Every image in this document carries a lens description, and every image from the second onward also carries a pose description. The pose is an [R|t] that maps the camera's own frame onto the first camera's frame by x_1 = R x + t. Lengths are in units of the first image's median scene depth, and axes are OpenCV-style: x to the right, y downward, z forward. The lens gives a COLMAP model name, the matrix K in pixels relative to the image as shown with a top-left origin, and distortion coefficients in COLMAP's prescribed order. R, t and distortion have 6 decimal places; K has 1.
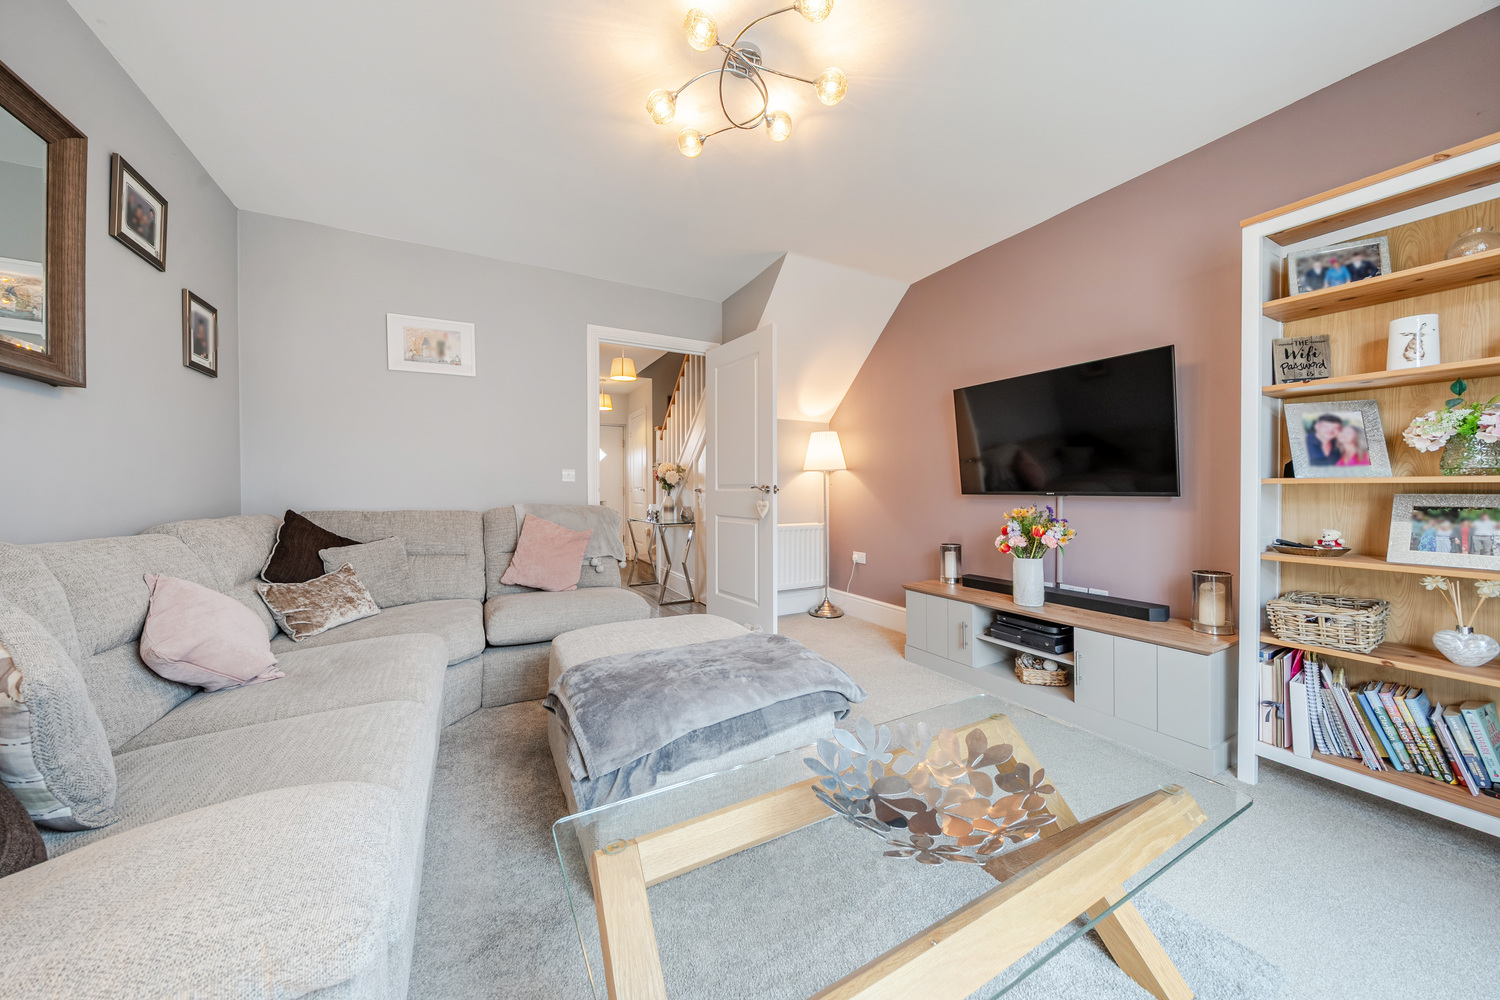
lens RADIAL K [[512.5, 0, 747.5], [0, 512.5, 494.9], [0, 0, 1]] dist [-0.004635, 0.000076]
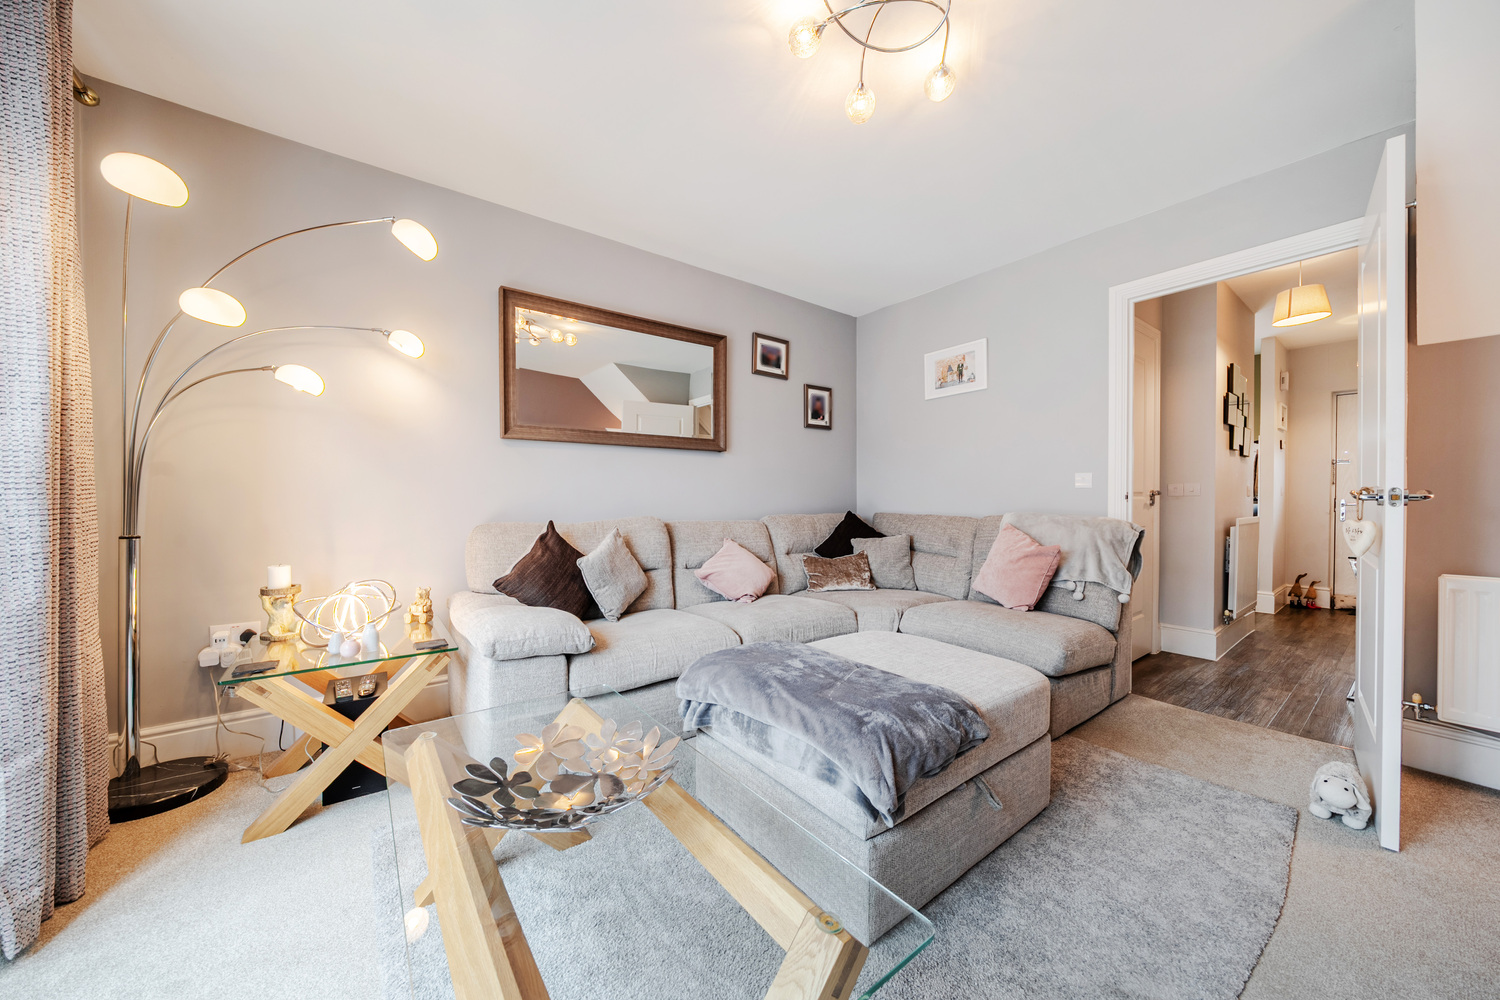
lens RADIAL K [[512.5, 0, 738.1], [0, 512.5, 504.4], [0, 0, 1]] dist [-0.004635, 0.000076]
pose [[0.142926, 0.013828, -0.989637, 0.503466], [-0.008090, 0.999885, 0.012803, -0.005933], [0.989700, 0.006176, 0.143021, 0.416011]]
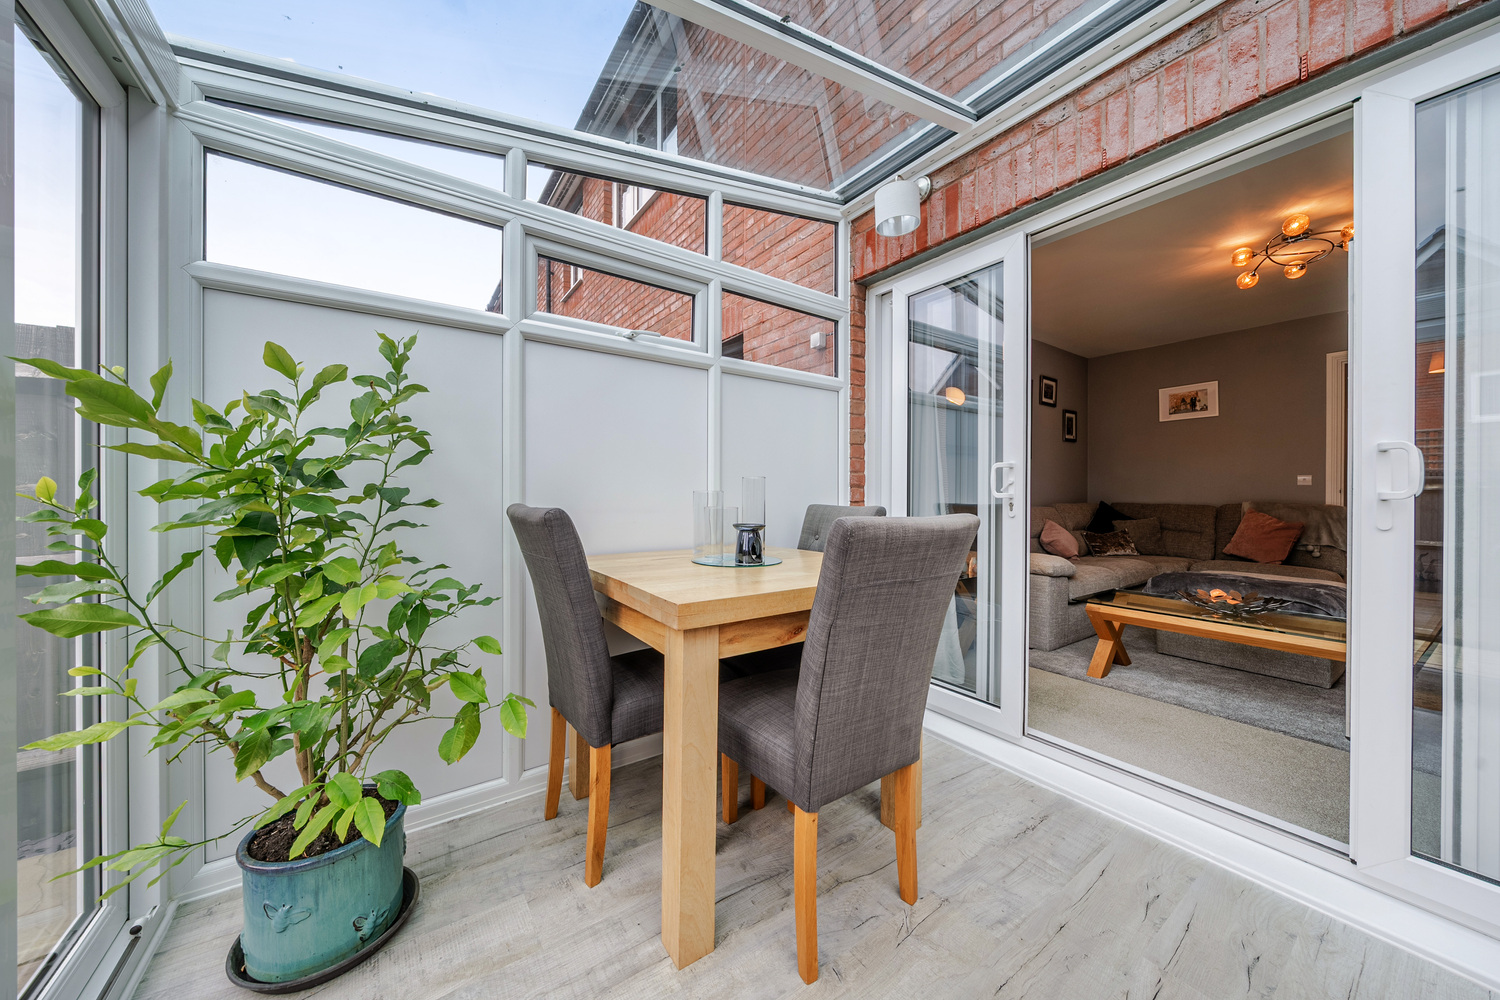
lens RADIAL K [[512.5, 0, 747.2], [0, 512.5, 494.8], [0, 0, 1]] dist [-0.004635, 0.000076]
pose [[0.108308, 0.005452, -0.994102, 0.945539], [-0.011096, 0.999929, 0.004275, 0.009727], [0.994055, 0.010568, 0.108361, -0.621383]]
